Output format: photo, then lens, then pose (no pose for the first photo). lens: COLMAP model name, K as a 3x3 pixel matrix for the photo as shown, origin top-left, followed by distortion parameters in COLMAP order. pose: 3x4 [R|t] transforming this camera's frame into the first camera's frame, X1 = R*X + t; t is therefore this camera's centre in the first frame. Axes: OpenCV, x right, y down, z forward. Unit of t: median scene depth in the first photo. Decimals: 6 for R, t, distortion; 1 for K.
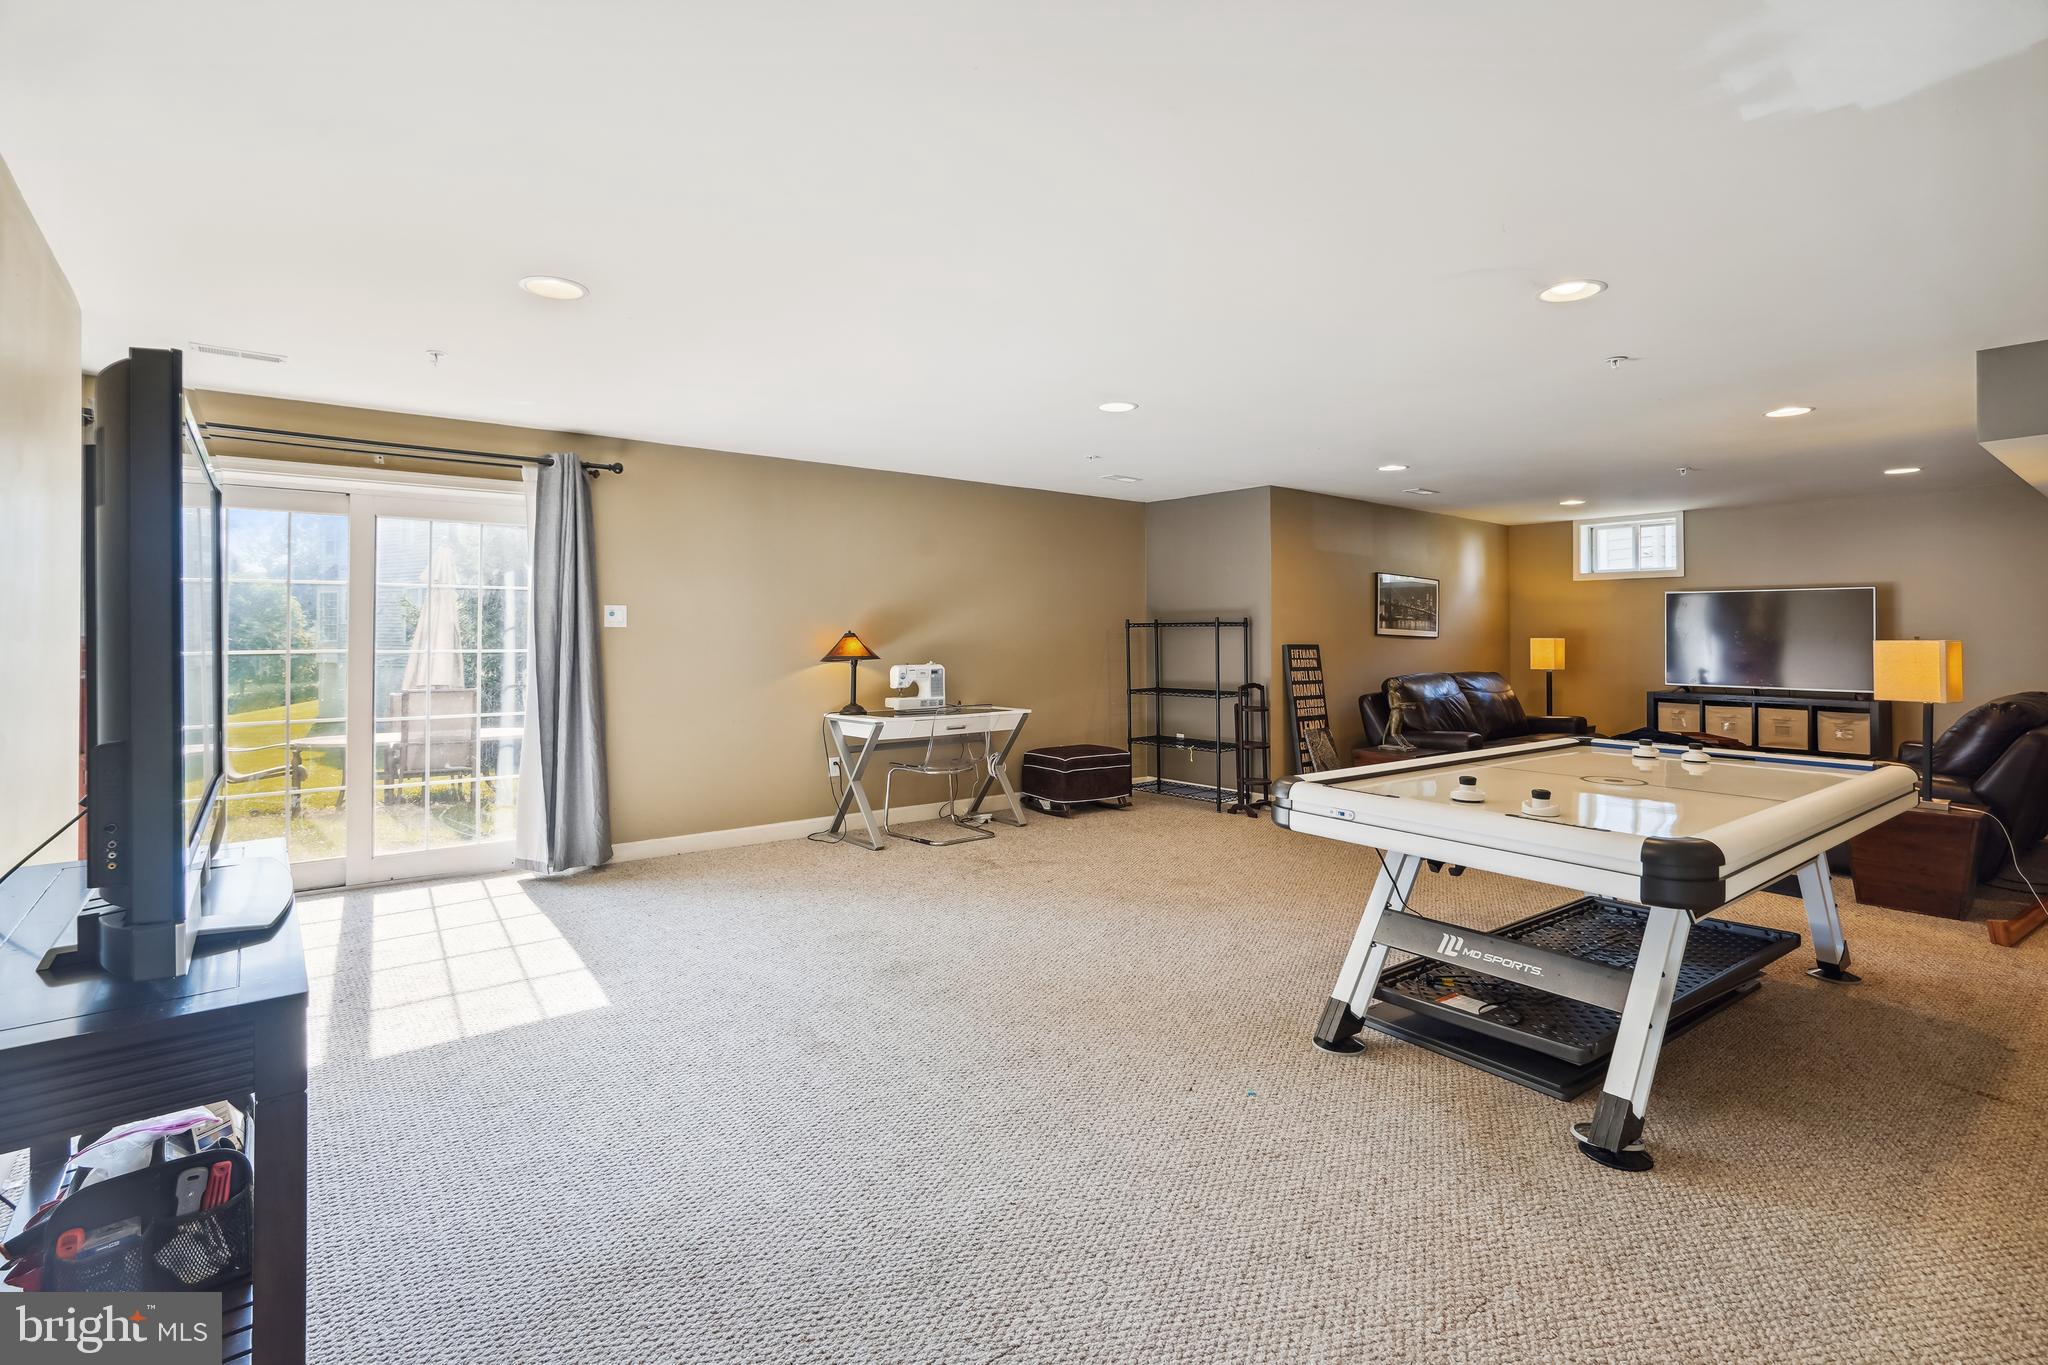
lens RADIAL K [[967.5, 0, 1023.3], [0, 967.5, 653.9], [0, 0, 1]] dist [-0.002544, -0.000069]
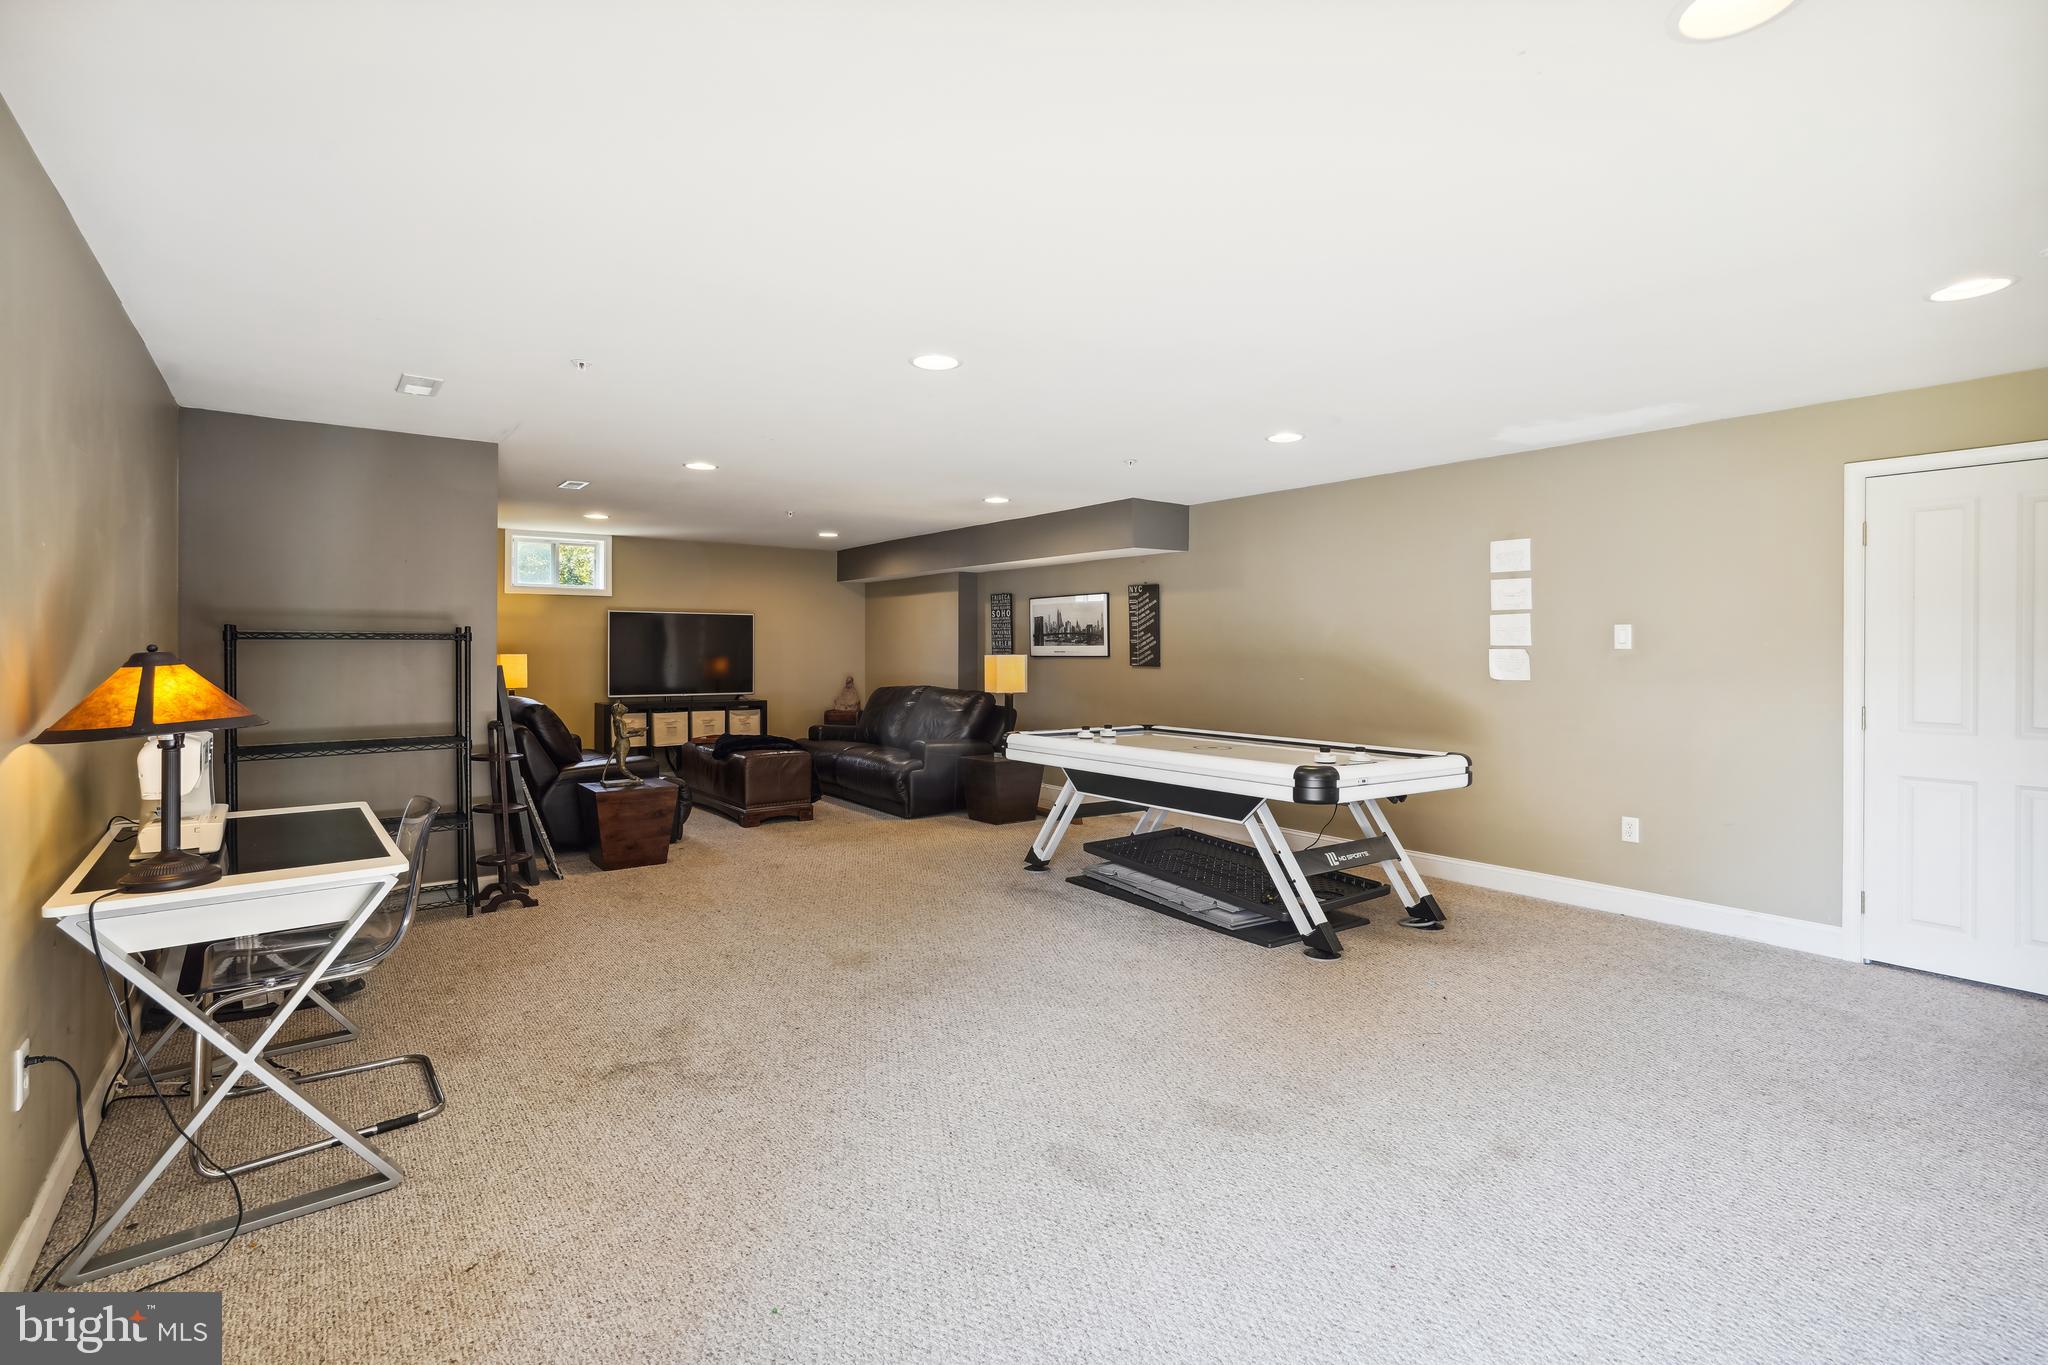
lens RADIAL K [[967.5, 0, 1023.3], [0, 967.5, 653.9], [0, 0, 1]] dist [-0.002544, -0.000069]
pose [[0.063247, -0.005500, 0.997983, -0.426368], [0.020722, 0.999776, 0.004196, -0.012886], [-0.997783, 0.020415, 0.063346, 0.544331]]
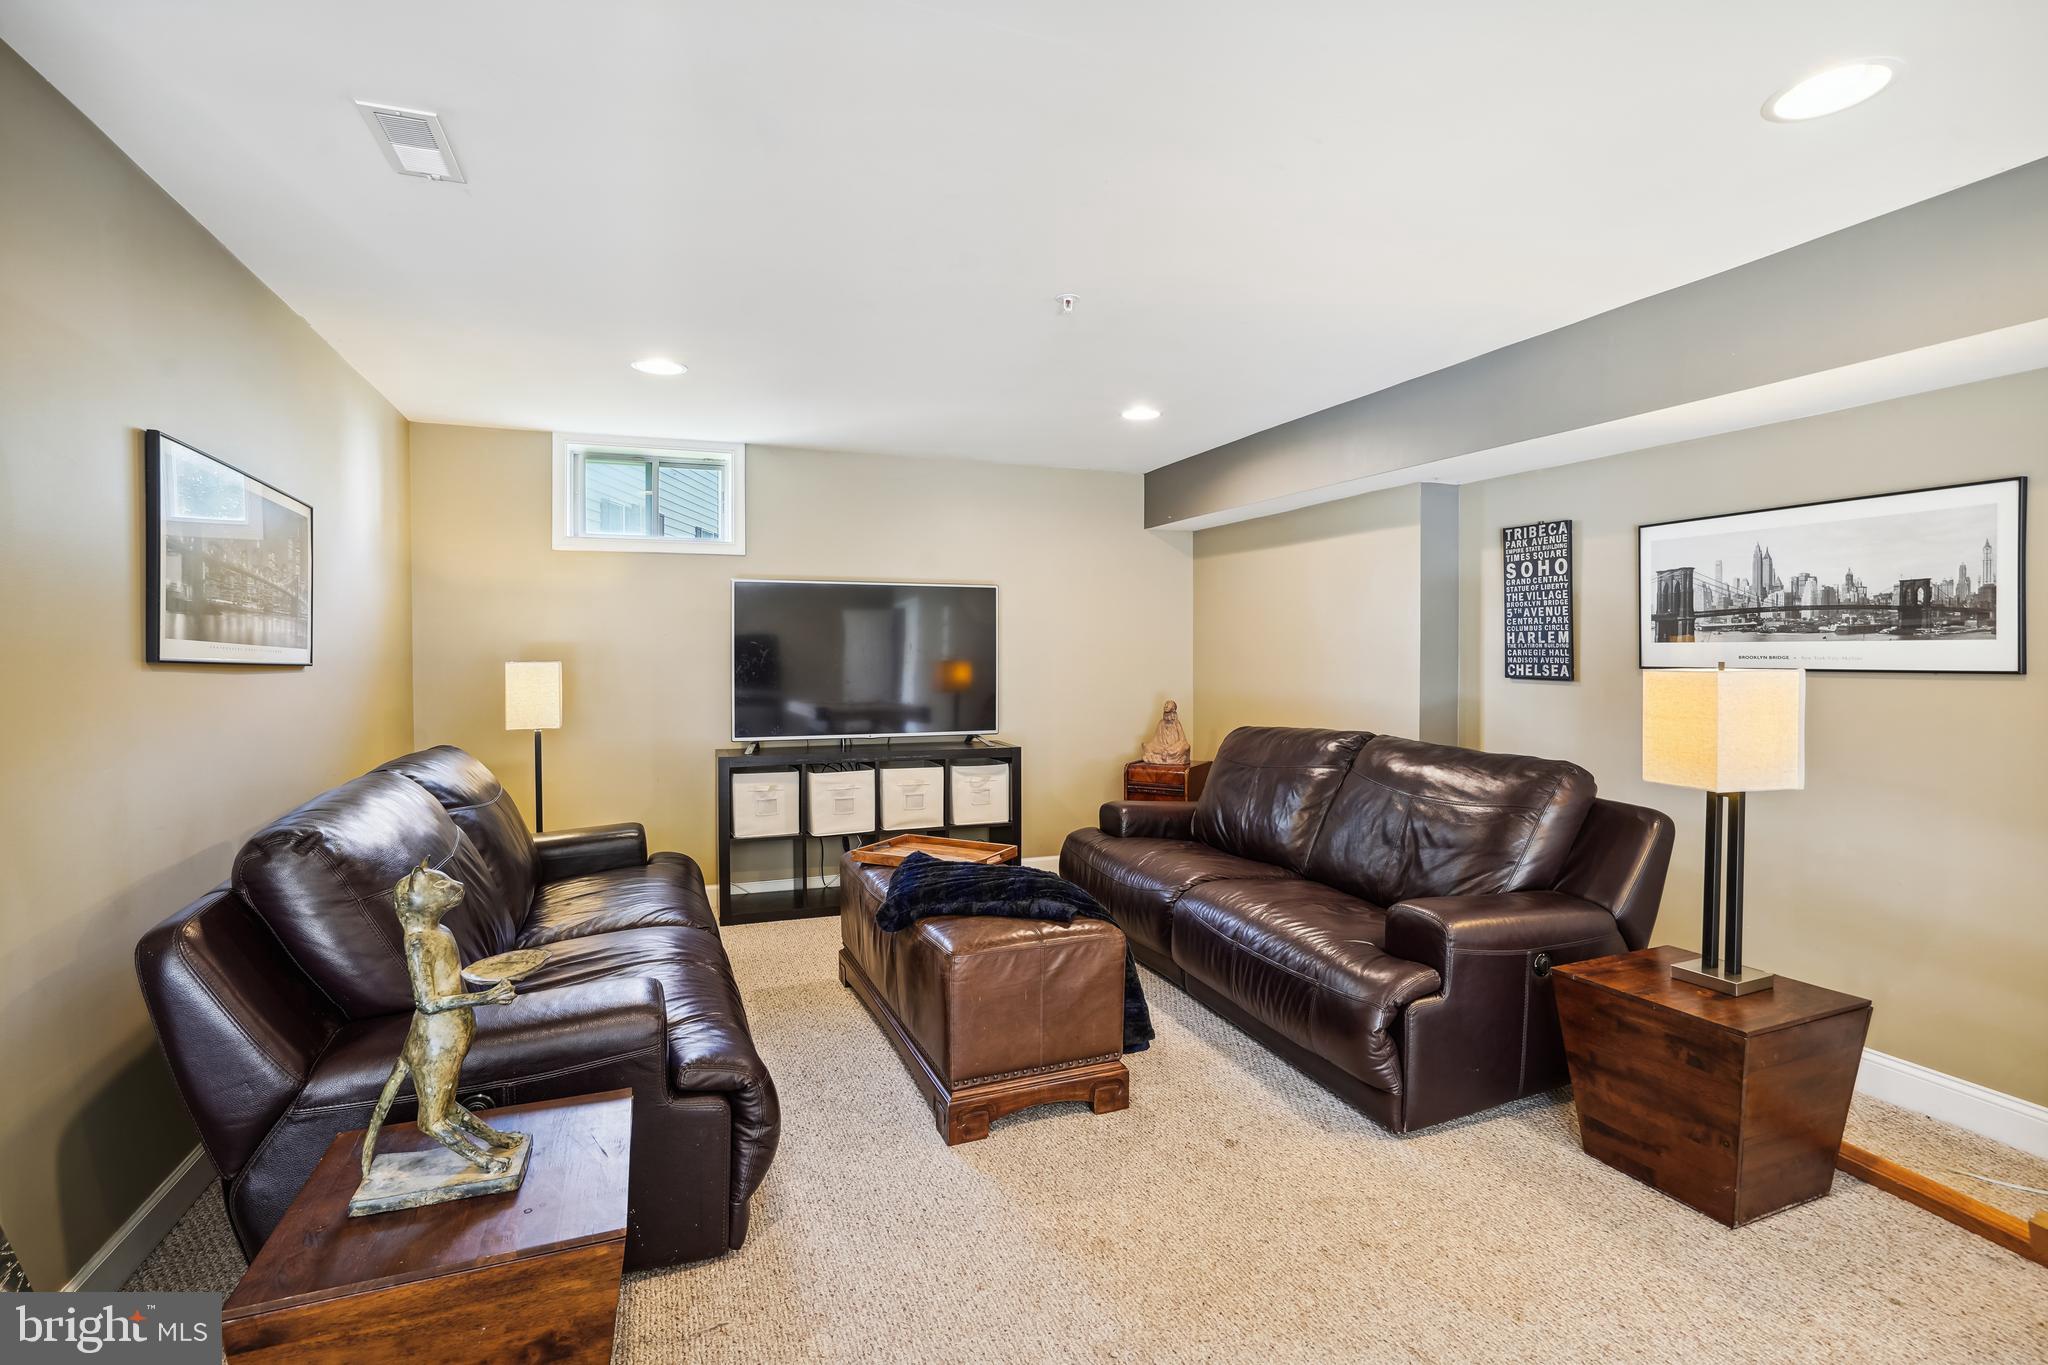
lens RADIAL K [[967.5, 0, 1023.3], [0, 967.5, 653.9], [0, 0, 1]] dist [-0.002544, -0.000069]
pose [[0.327713, -0.005971, 0.944758, 0.205999], [0.021383, 0.999771, -0.001099, -0.018097], [-0.944535, 0.020562, 0.327766, 0.745017]]
